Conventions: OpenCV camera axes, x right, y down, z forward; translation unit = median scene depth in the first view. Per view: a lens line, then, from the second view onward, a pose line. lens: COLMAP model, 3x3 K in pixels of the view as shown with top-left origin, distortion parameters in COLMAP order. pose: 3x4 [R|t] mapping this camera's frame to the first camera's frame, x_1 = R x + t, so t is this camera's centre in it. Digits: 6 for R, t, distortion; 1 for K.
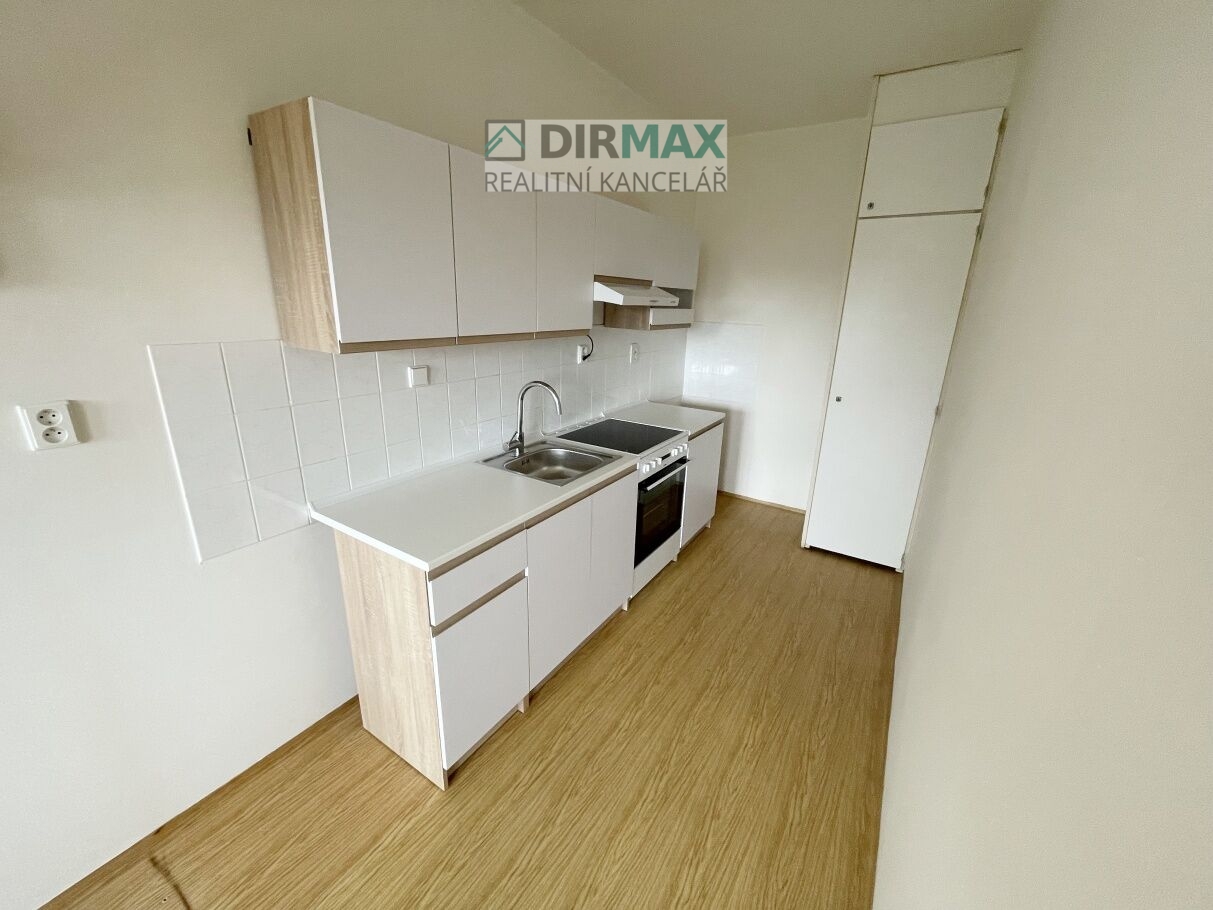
lens RADIAL K [[493.6, 0, 618.4], [0, 493.6, 448.6], [0, 0, 1]] dist [0.000691, -0.000280]
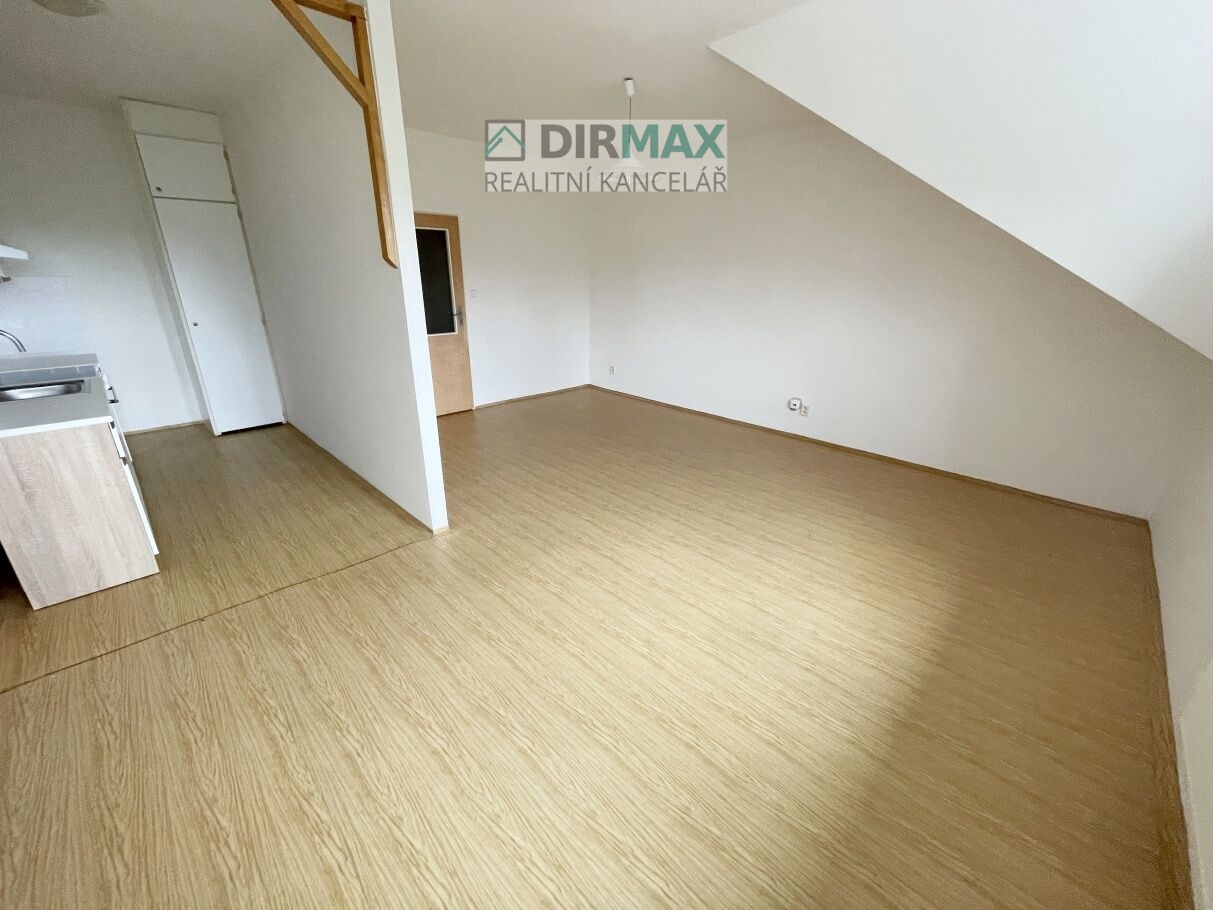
lens RADIAL K [[493.6, 0, 605.9], [0, 493.6, 454.8], [0, 0, 1]] dist [0.000691, -0.000280]
pose [[0.224510, -0.369705, 0.901617, -0.909921], [0.279449, 0.910803, 0.303886, 0.179715], [-0.933544, 0.183730, 0.307798, -0.630572]]
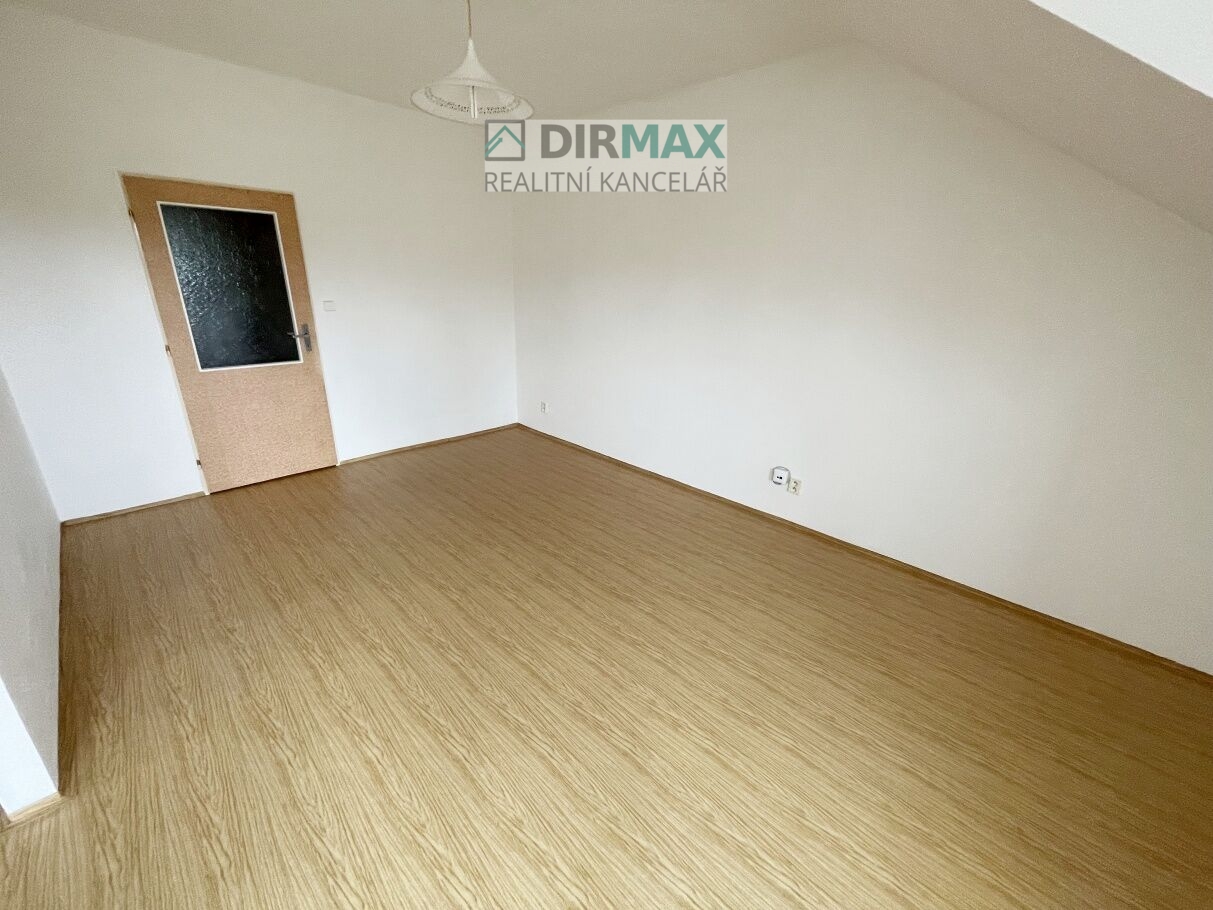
lens RADIAL K [[493.6, 0, 608.9], [0, 493.6, 451.4], [0, 0, 1]] dist [0.000691, -0.000280]
pose [[0.224386, -0.358054, 0.906338, -0.165499], [0.263671, 0.917670, 0.297253, 0.219571], [-0.938152, 0.172275, 0.300321, -0.746783]]
